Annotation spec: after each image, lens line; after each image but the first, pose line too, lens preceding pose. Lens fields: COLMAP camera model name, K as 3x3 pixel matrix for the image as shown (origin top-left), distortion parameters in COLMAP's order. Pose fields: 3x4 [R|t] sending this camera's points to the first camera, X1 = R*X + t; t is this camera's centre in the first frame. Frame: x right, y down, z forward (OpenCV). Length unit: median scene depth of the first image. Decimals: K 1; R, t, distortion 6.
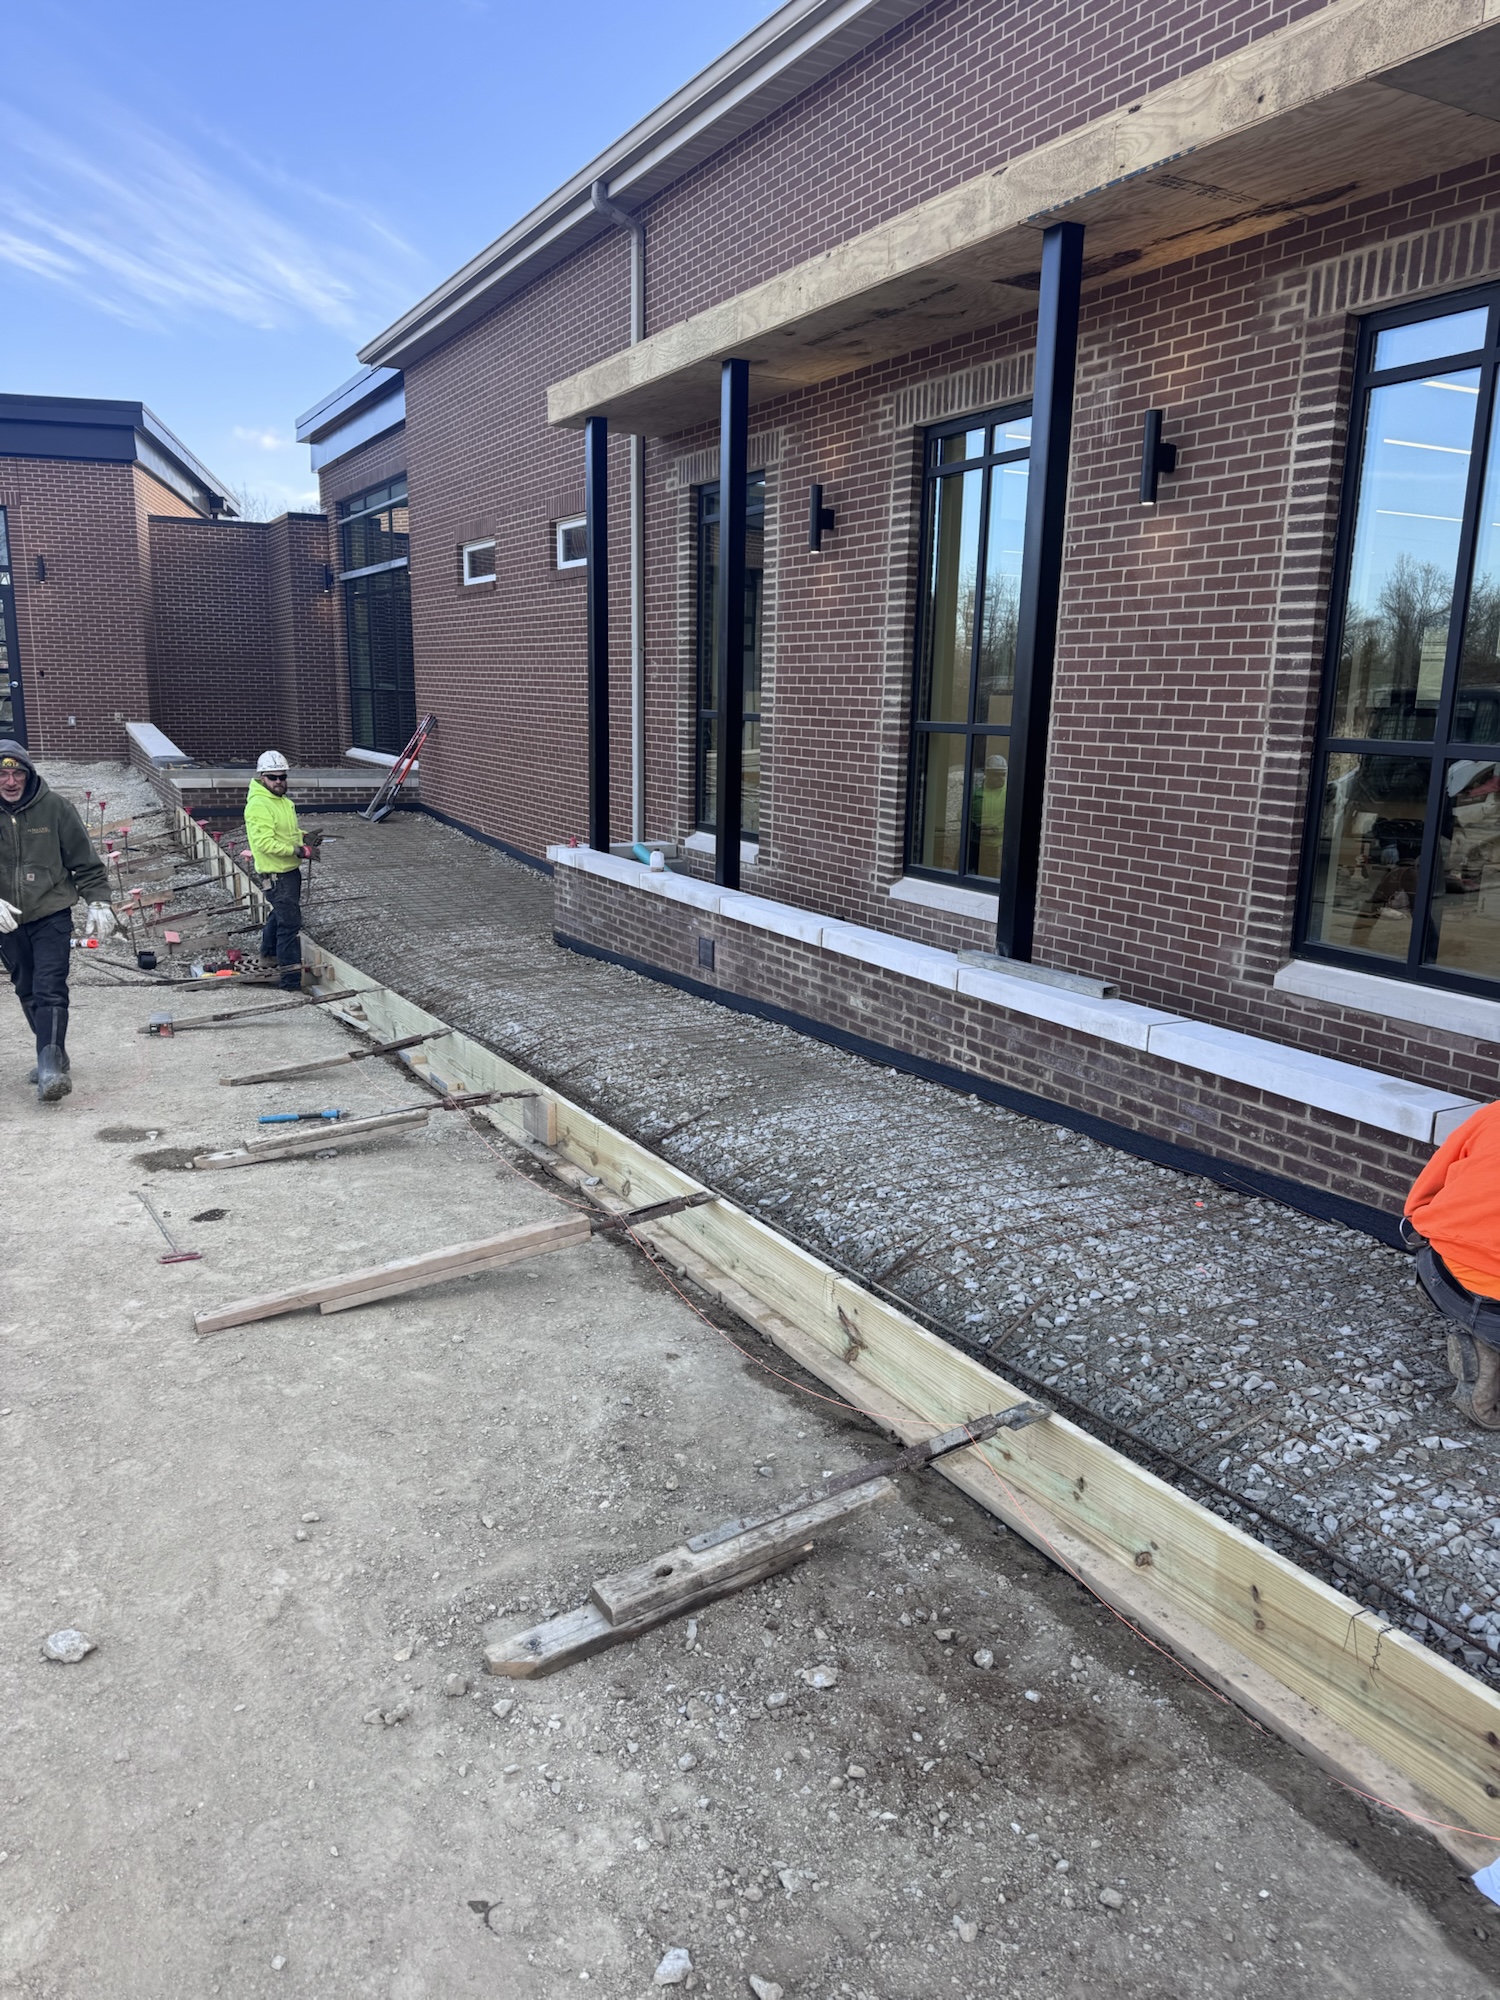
lens RADIAL K [[1417.1, 0, 759.9], [0, 1417.1, 992.5], [0, 0, 1]] dist [0.009881, -0.009981]
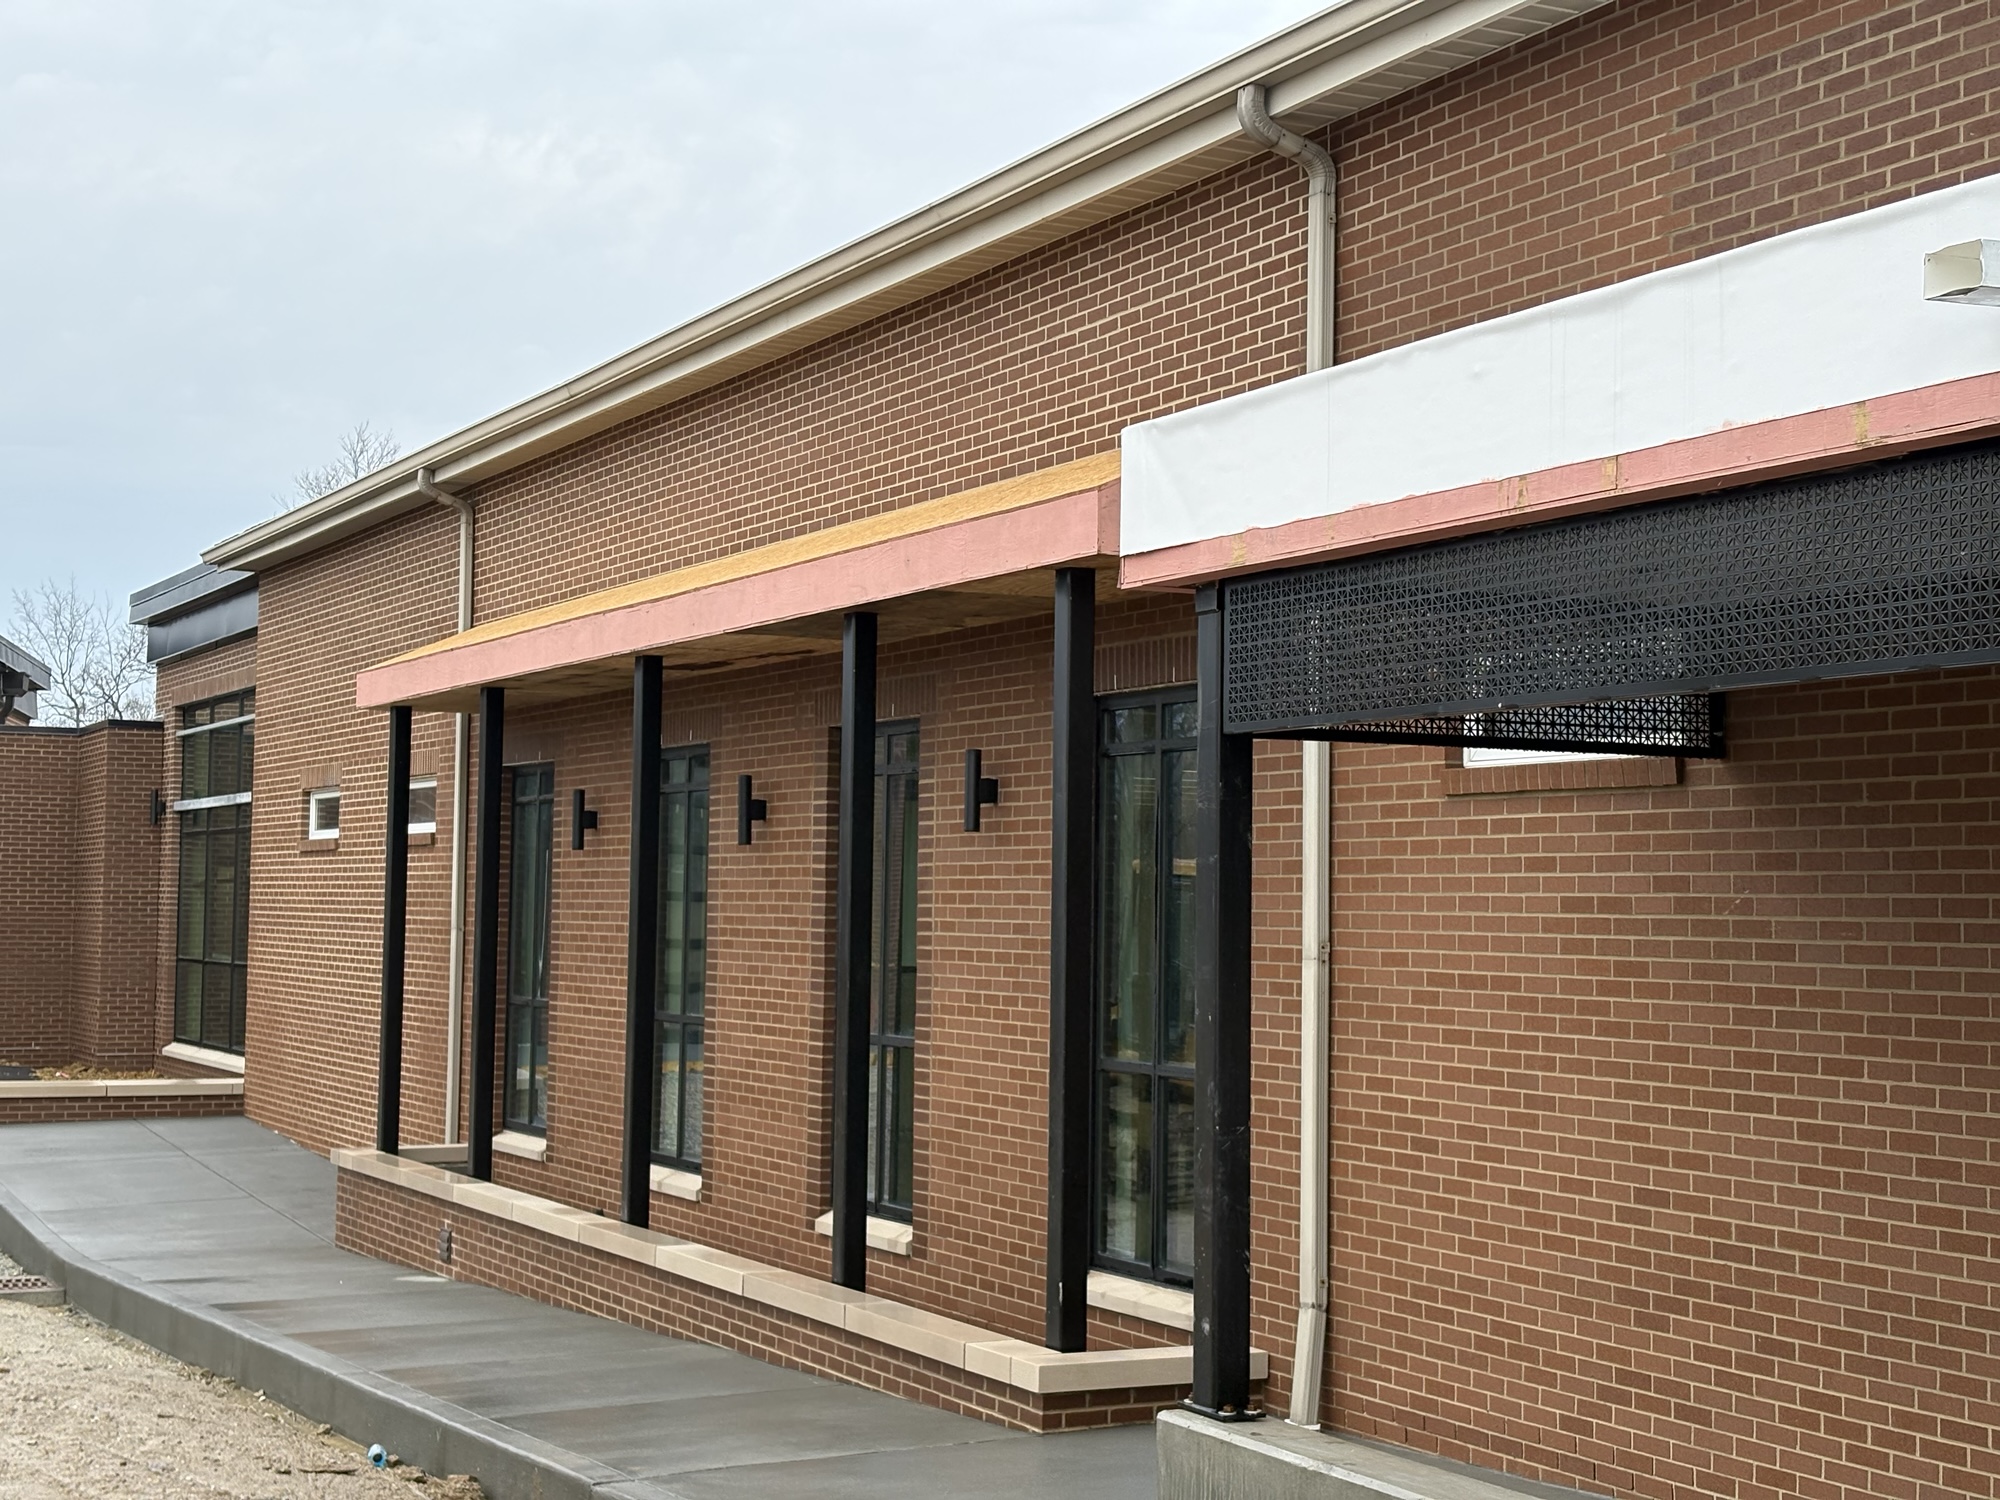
lens RADIAL K [[3013.6, 0, 998.6], [0, 3013.6, 753.3], [0, 0, 1]] dist [0.134656, 0.000000]
pose [[0.999280, 0.010532, -0.036458, 0.259719], [-0.020005, 0.962586, -0.270236, 0.129947], [0.032248, 0.270771, 0.962103, -0.693764]]
